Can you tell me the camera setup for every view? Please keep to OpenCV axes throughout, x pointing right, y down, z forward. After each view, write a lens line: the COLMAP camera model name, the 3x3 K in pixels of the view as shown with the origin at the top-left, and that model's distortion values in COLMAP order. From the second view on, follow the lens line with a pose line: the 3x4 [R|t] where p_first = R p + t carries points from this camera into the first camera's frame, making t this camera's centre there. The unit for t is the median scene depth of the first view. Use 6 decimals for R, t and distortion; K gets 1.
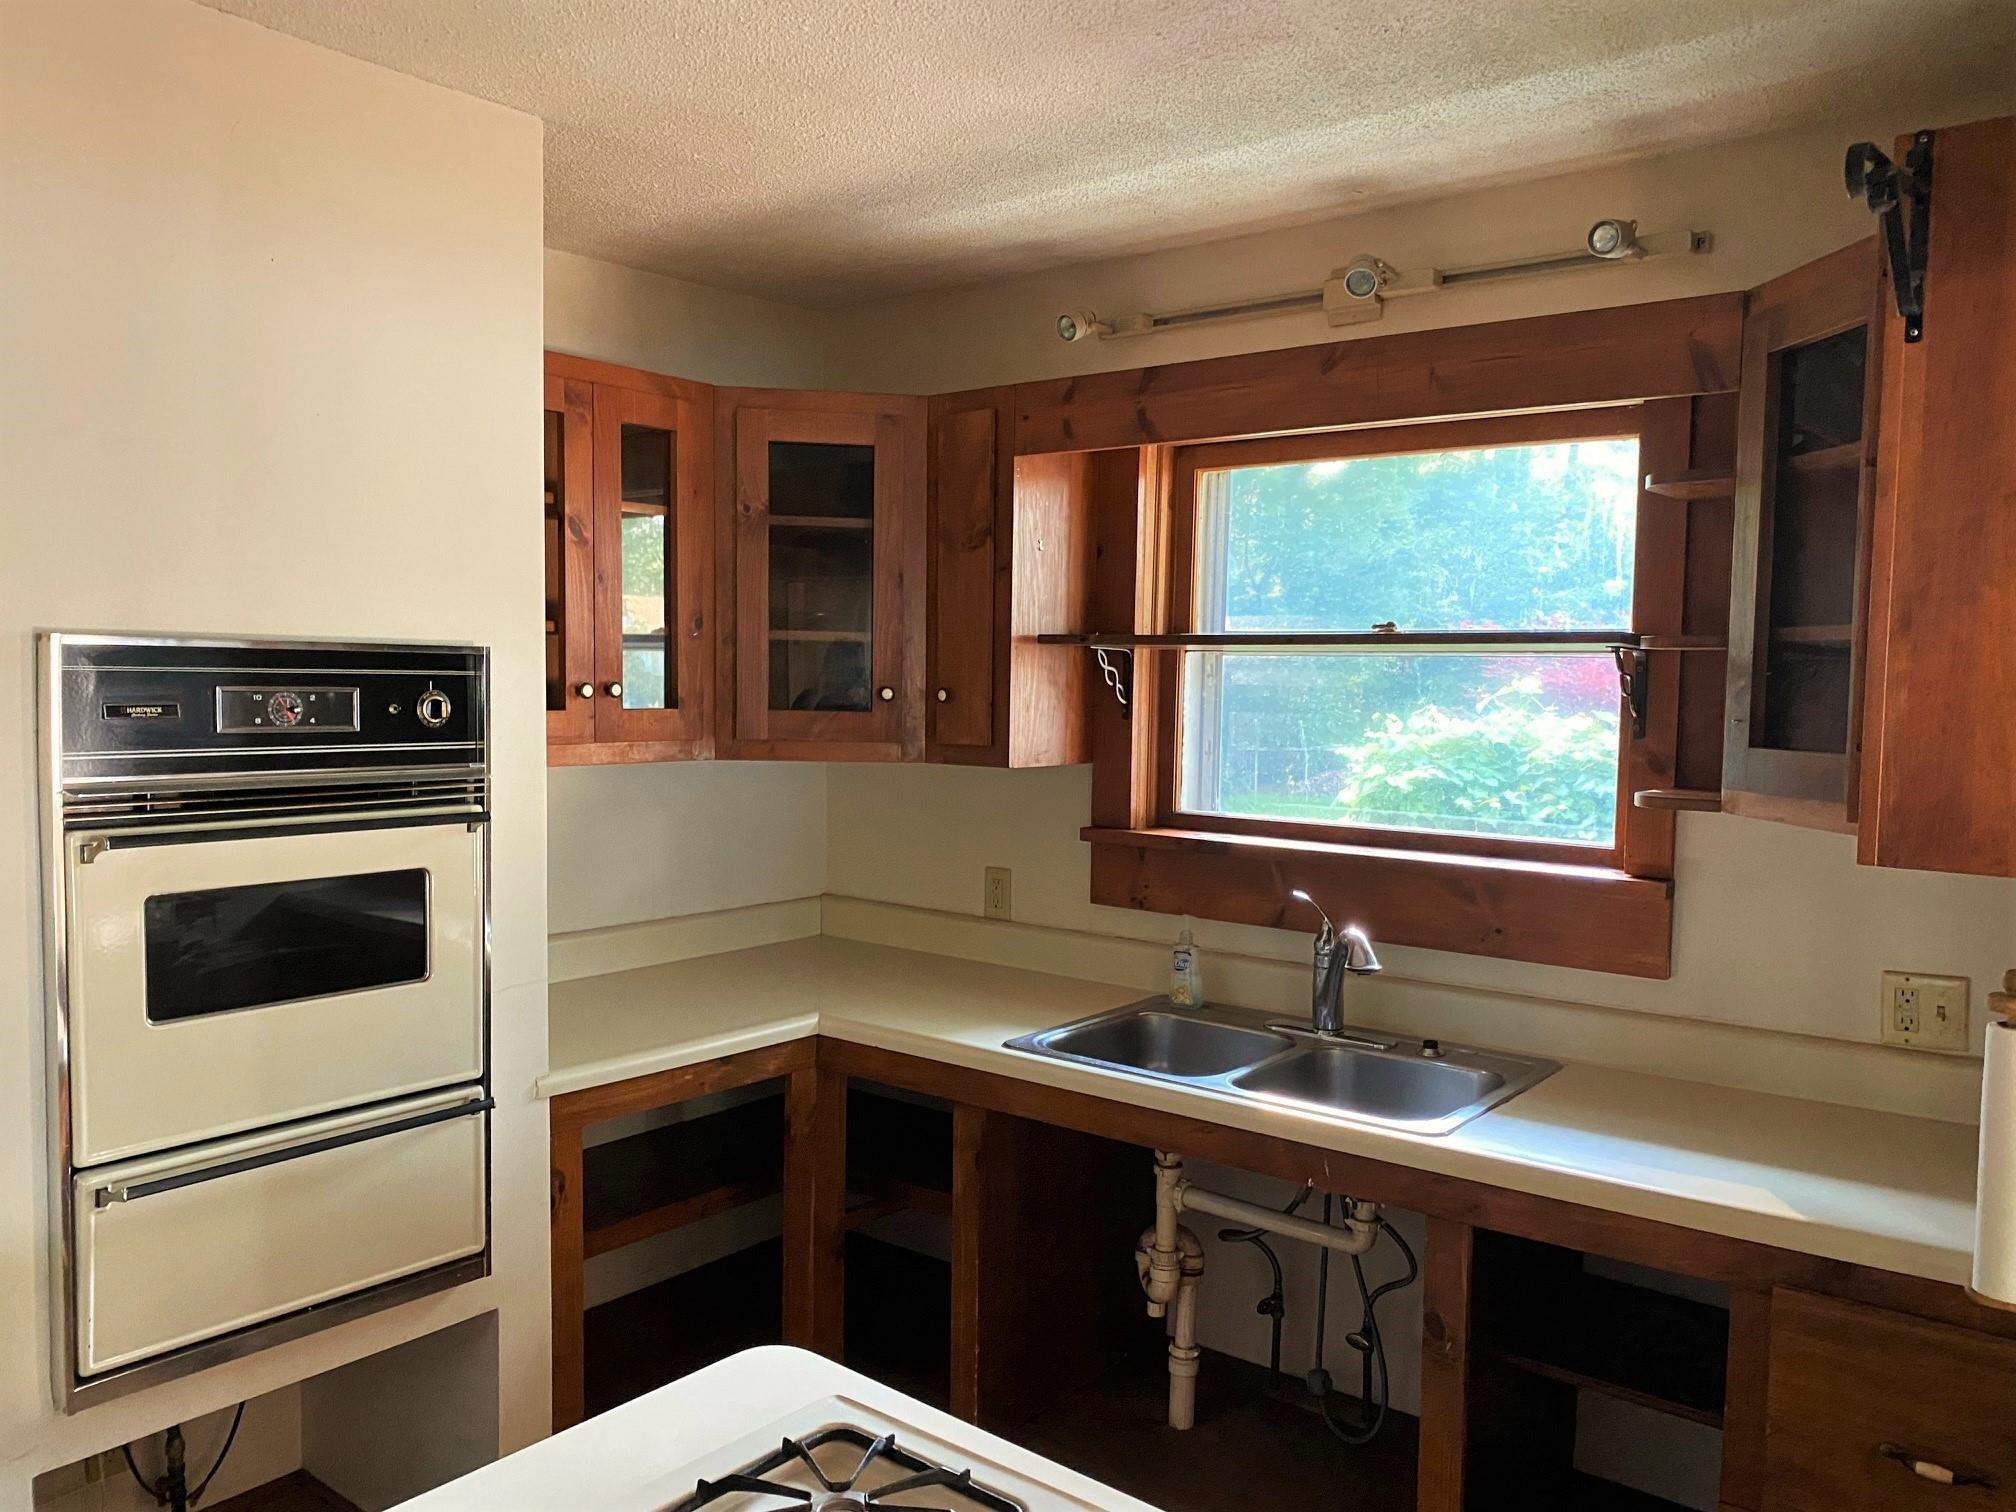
lens RADIAL K [[1554.6, 0, 1004.4], [0, 1554.6, 760.0], [0, 0, 1]] dist [0.091723, -0.106861]
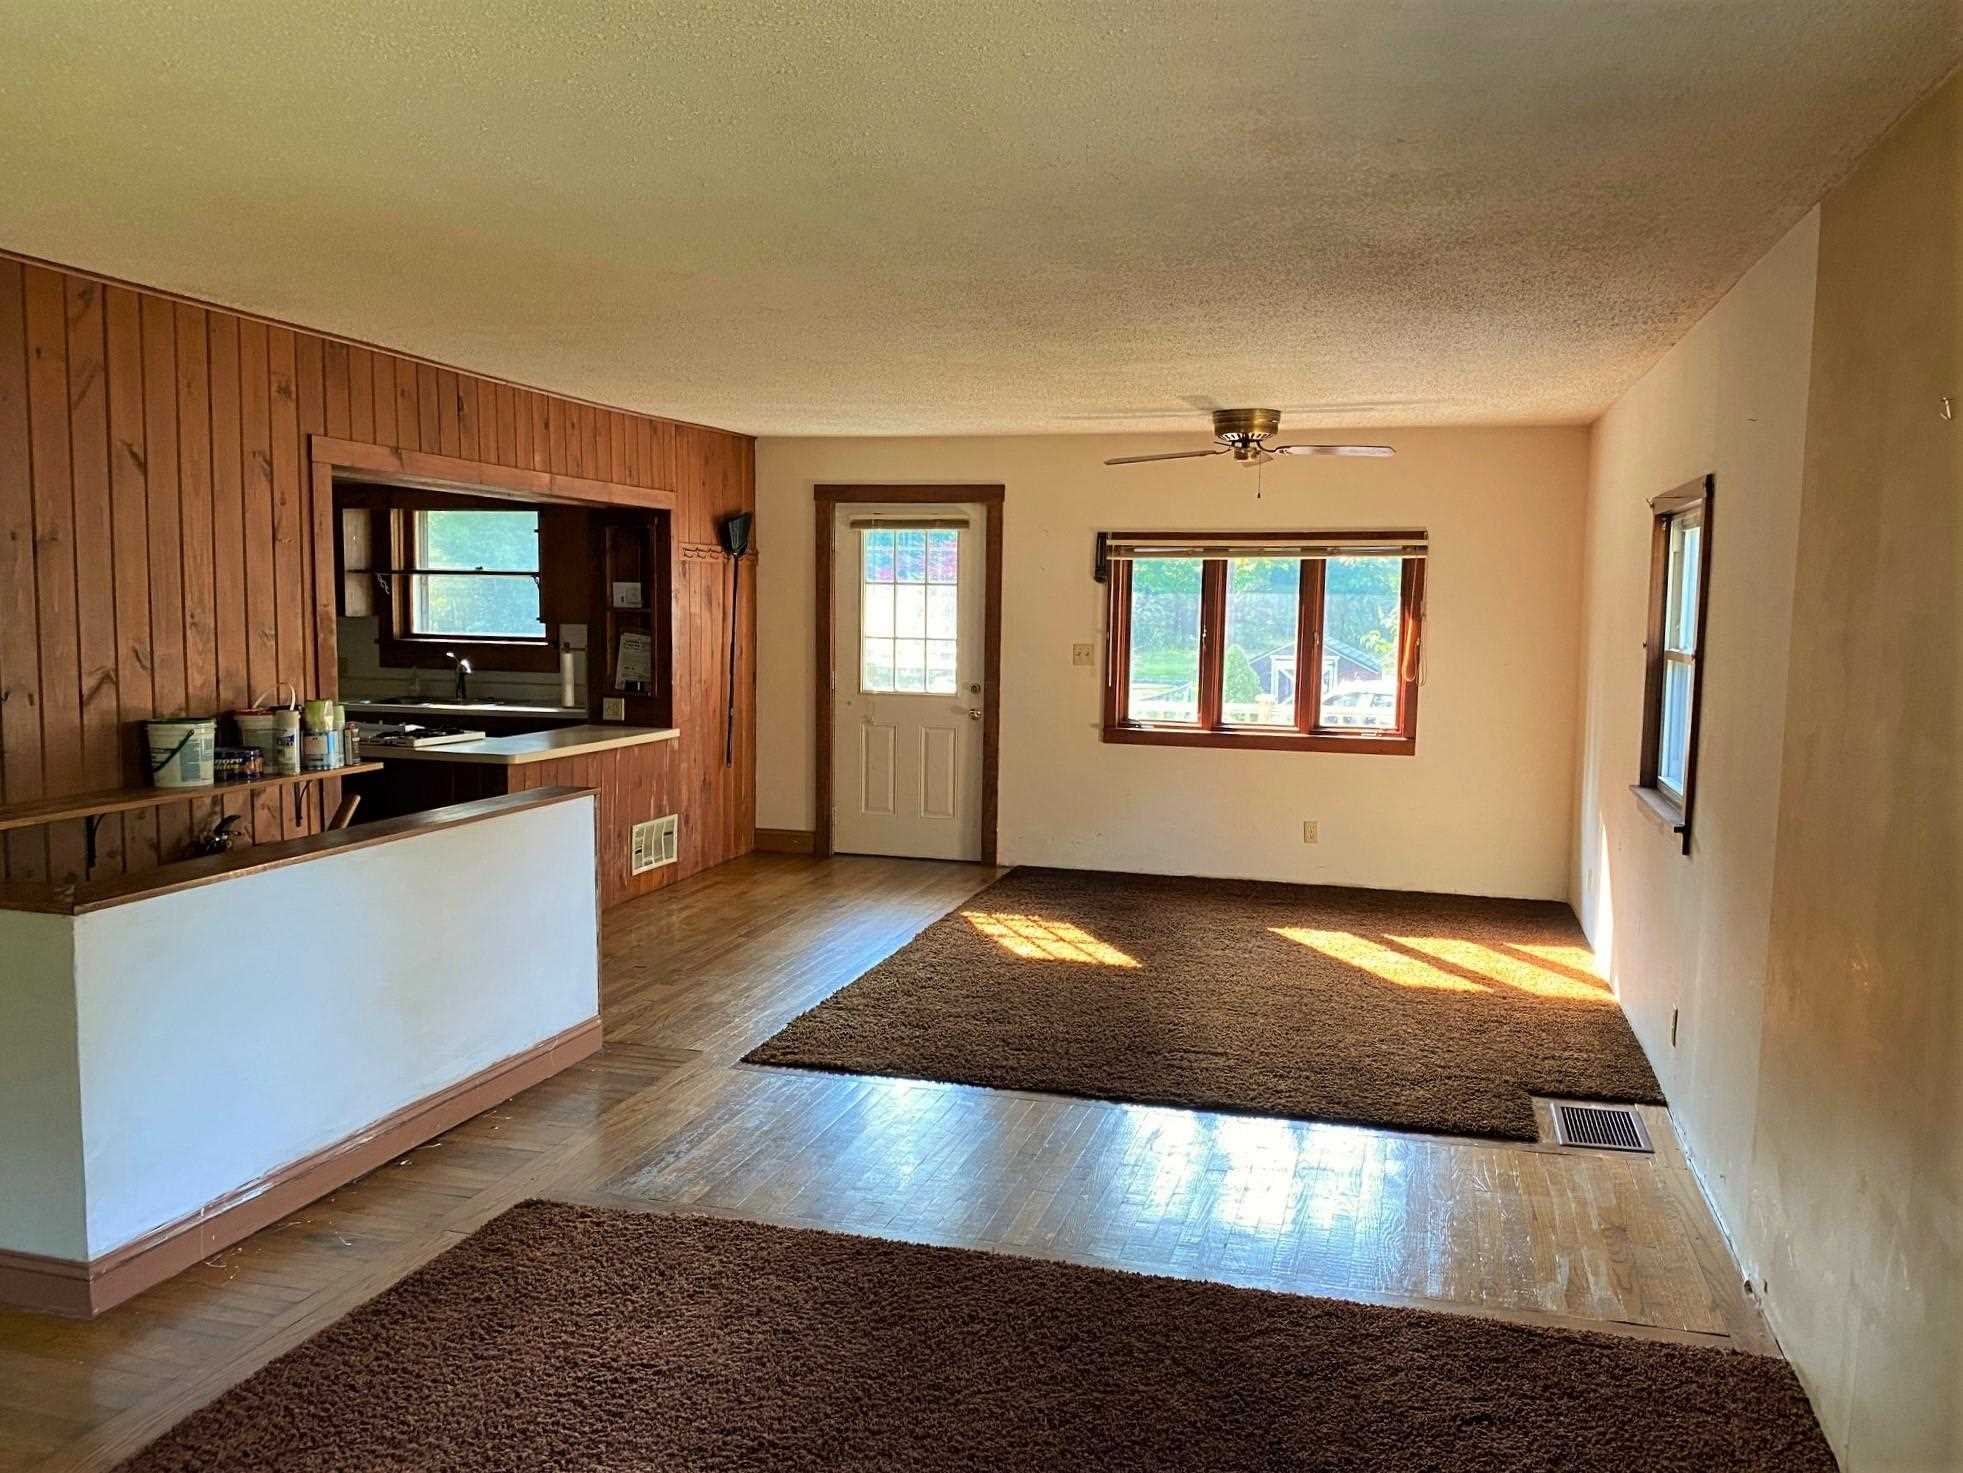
lens RADIAL K [[1513.8, 0, 976.5], [0, 1513.8, 742.7], [0, 0, 1]] dist [0.091723, -0.106861]
pose [[0.921990, -0.033645, 0.385750, -0.024667], [0.018337, 0.998894, 0.043296, 0.151146], [-0.386780, -0.032845, 0.921587, -2.265244]]
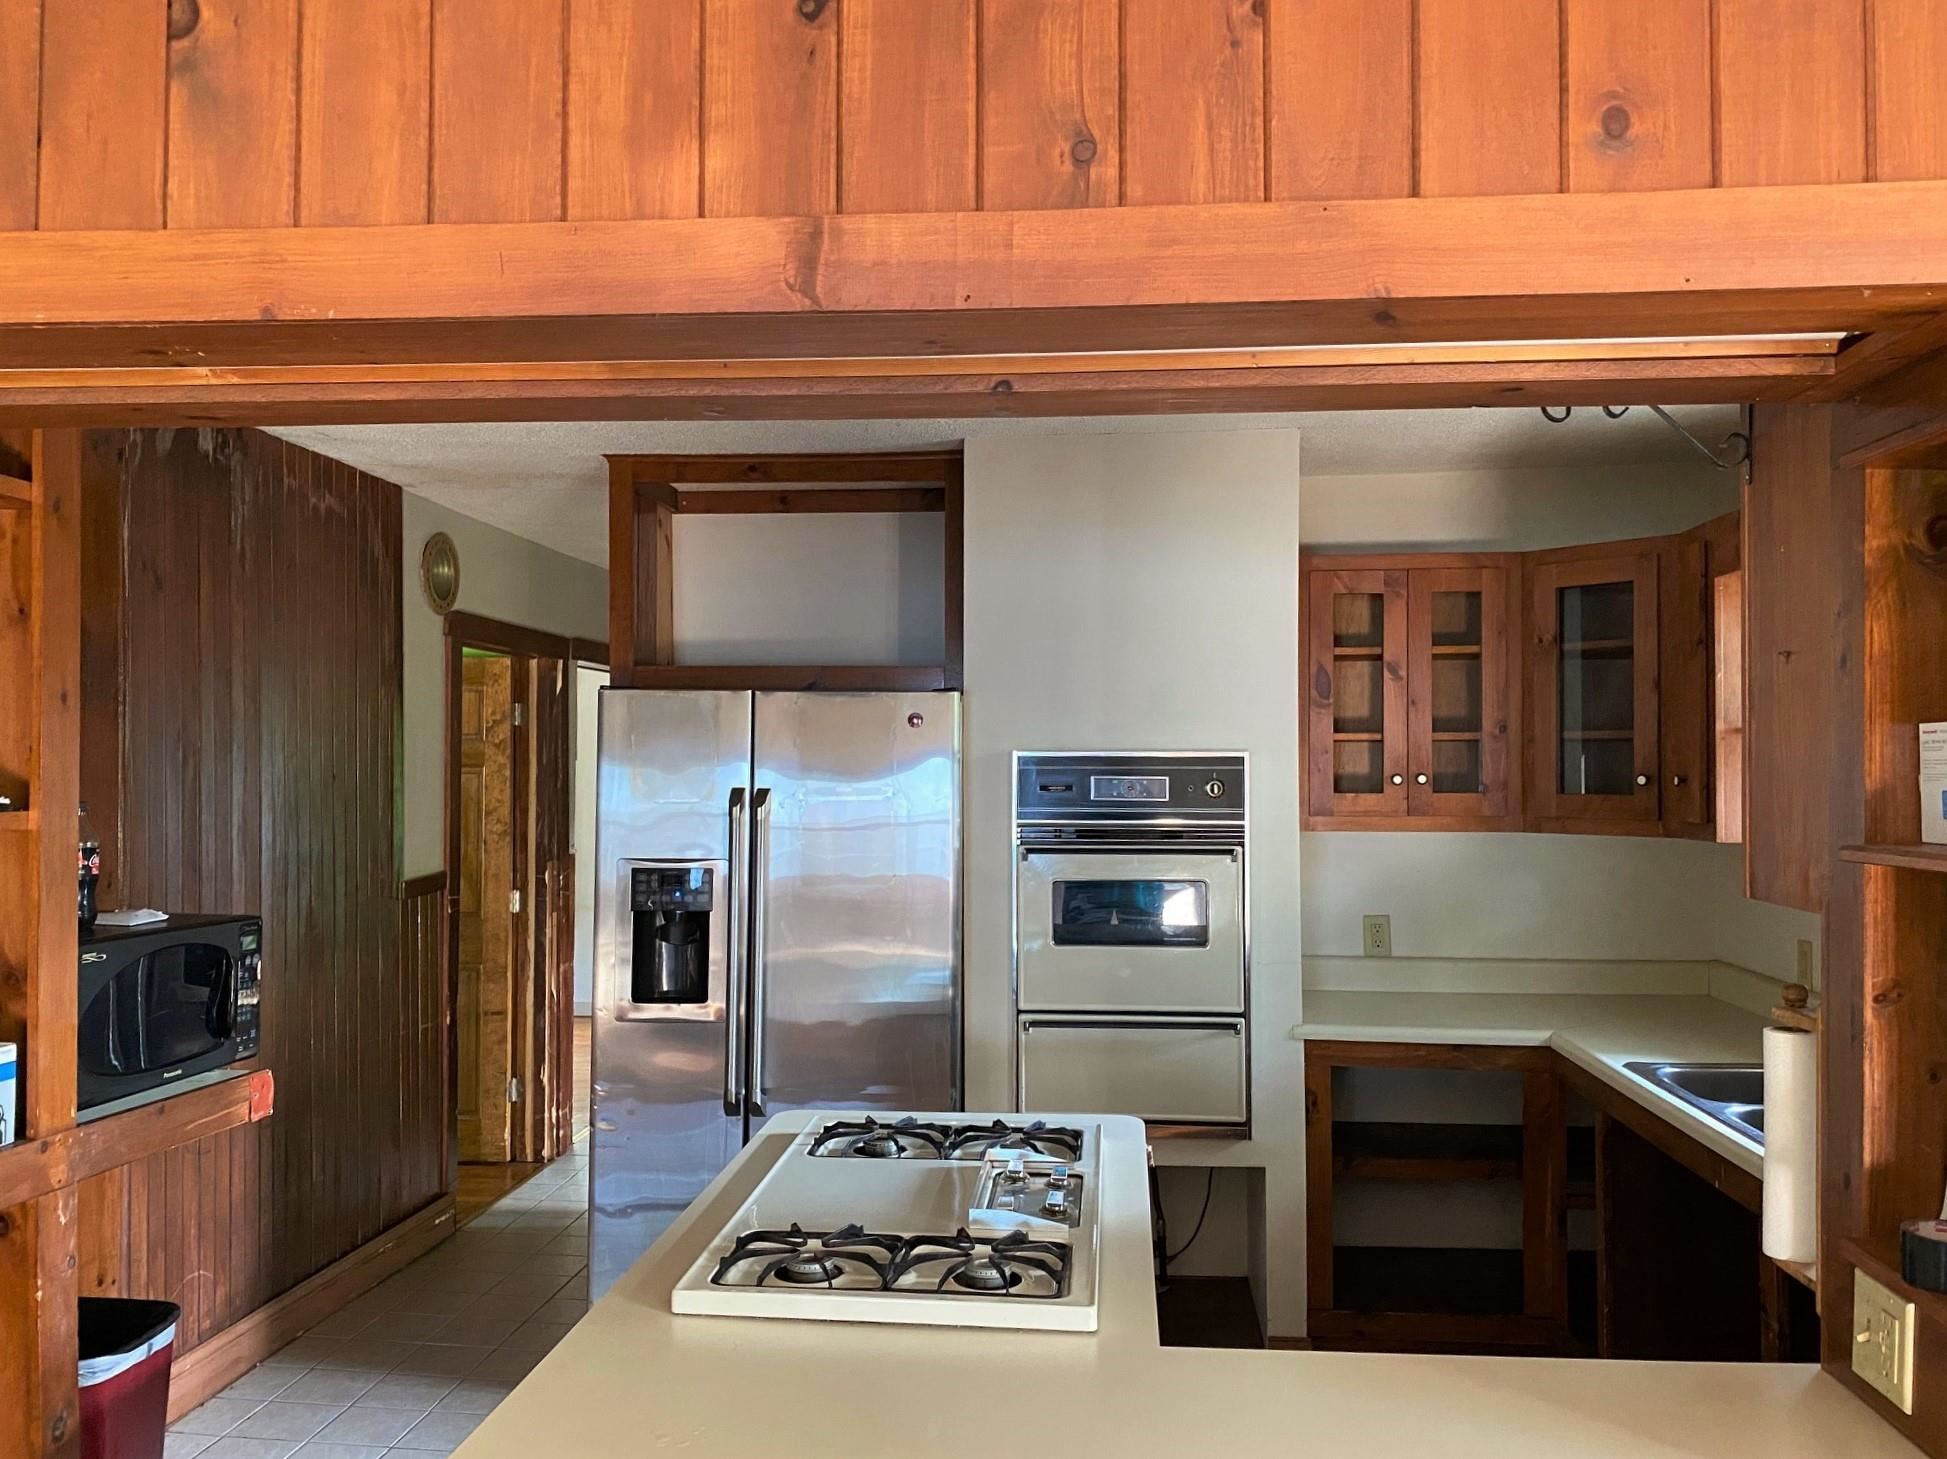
lens RADIAL K [[1501.4, 0, 971.6], [0, 1501.4, 740.1], [0, 0, 1]] dist [0.091723, -0.106861]
pose [[0.564392, -0.034702, -0.824777, 0.669697], [-0.038130, 0.996954, -0.068039, 0.029257], [0.824626, 0.069849, 0.561350, -0.112919]]
